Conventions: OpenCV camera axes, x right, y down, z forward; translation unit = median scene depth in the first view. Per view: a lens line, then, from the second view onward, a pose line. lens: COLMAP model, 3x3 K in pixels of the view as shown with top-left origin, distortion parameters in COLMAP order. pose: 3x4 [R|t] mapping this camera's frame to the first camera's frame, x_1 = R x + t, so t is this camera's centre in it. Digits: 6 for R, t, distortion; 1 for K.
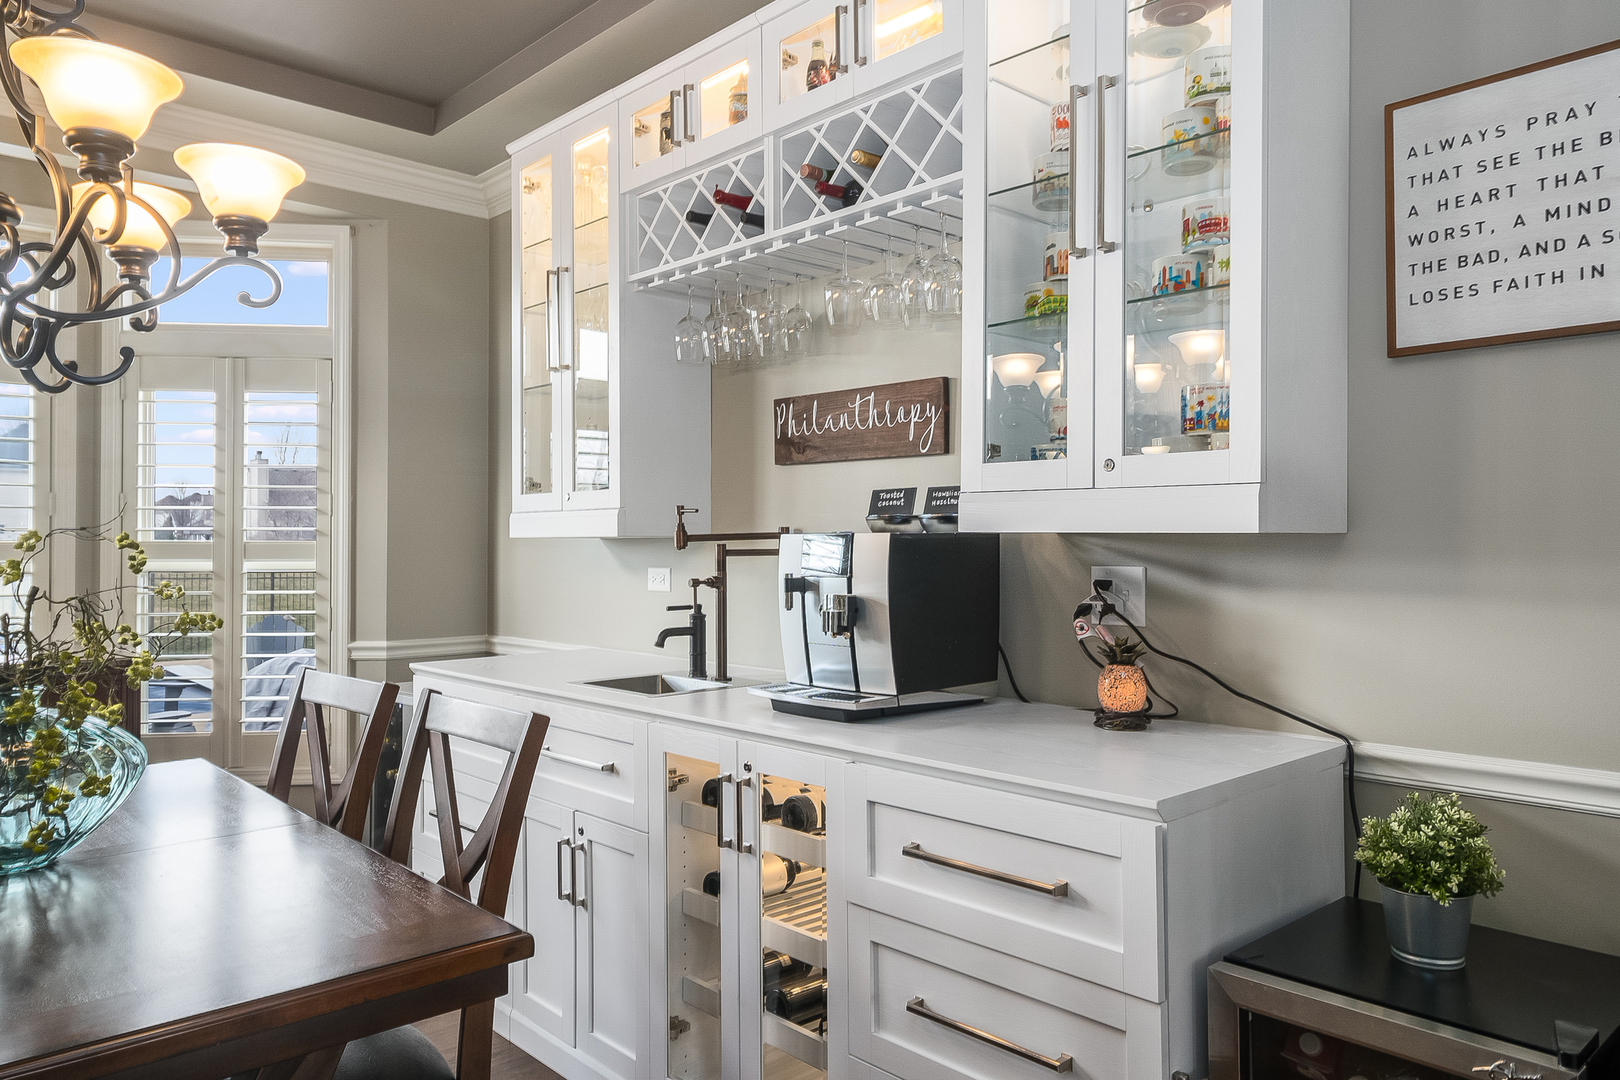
lens RADIAL K [[1138.1, 0, 817.3], [0, 1138.1, 538.0], [0, 0, 1]] dist [0.012172, 0.008242]
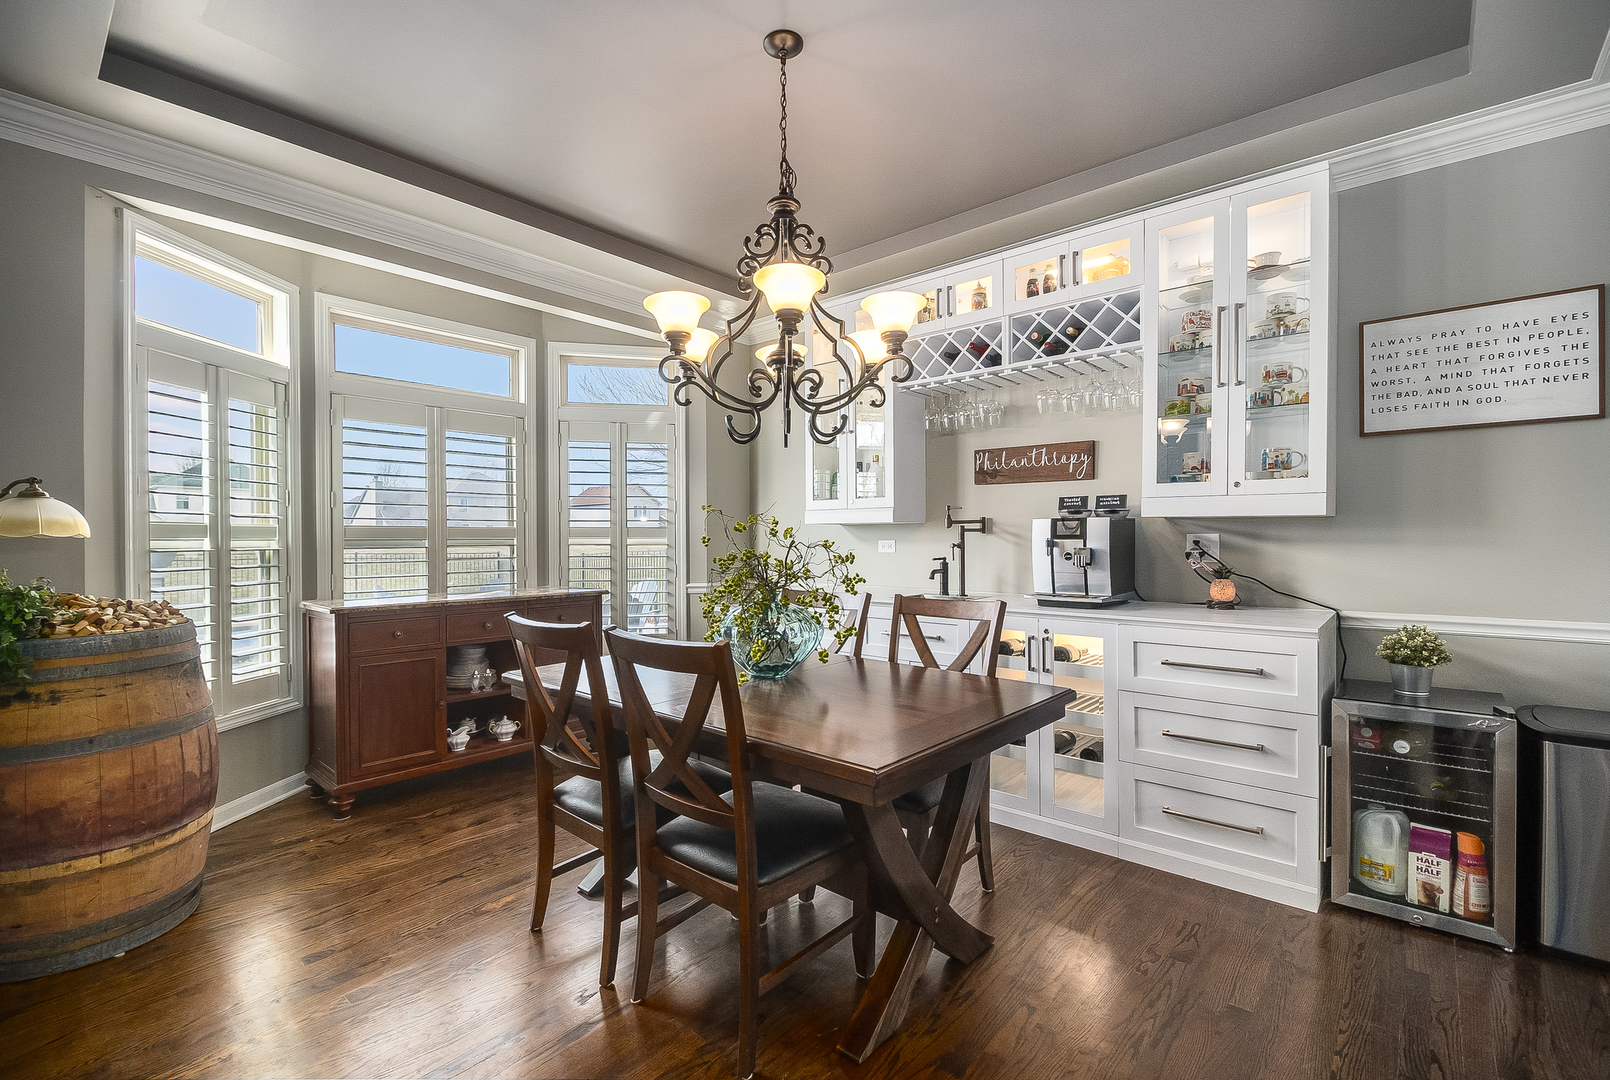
lens RADIAL K [[719.1, 0, 800.2], [0, 719.1, 544.6], [0, 0, 1]] dist [-0.004718, -0.002481]
pose [[0.995029, -0.005072, 0.099458, -0.612522], [0.003450, 0.999858, 0.016473, 0.021091], [-0.099528, -0.016048, 0.994905, -0.236376]]
